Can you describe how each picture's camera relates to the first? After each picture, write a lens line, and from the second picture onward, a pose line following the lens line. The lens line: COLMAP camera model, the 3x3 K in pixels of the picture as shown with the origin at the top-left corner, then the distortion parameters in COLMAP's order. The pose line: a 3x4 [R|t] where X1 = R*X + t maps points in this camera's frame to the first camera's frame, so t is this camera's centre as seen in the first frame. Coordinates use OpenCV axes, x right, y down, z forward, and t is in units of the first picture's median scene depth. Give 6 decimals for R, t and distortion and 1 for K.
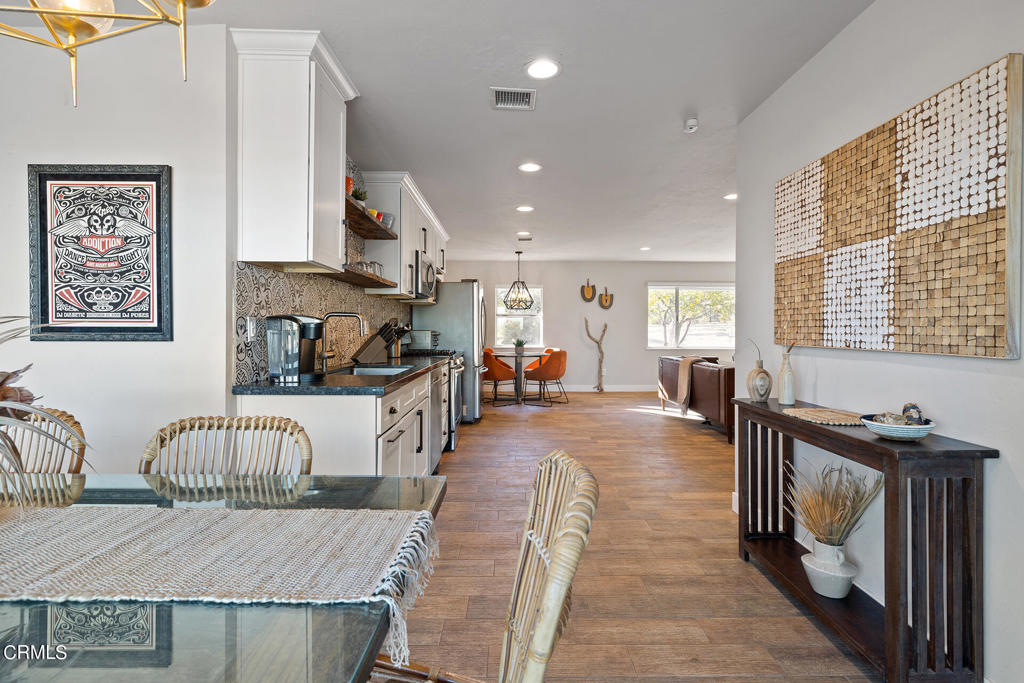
lens RADIAL K [[512.1, 0, 513.0], [0, 512.1, 335.4], [0, 0, 1]] dist [-0.009329, -0.000624]
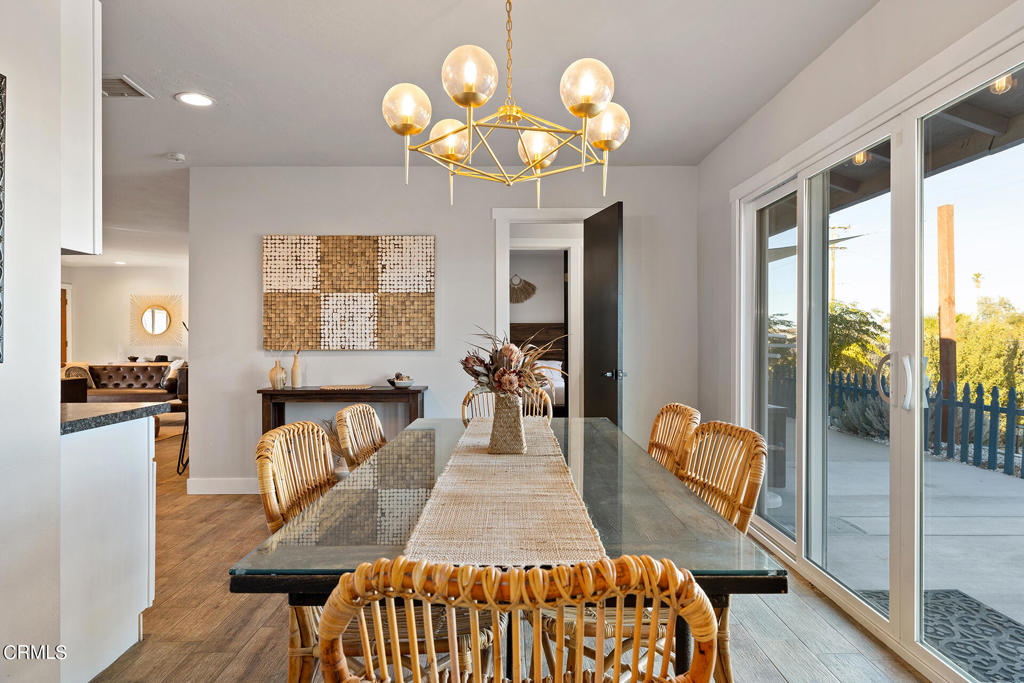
lens RADIAL K [[591.8, 0, 513.0], [0, 591.8, 341.6], [0, 0, 1]] dist [0.001638, 0.000127]
pose [[0.001249, -0.003407, 0.999993, -1.639814], [0.013516, 0.999903, 0.003390, -0.002231], [-0.999908, 0.013512, 0.001294, 0.455946]]
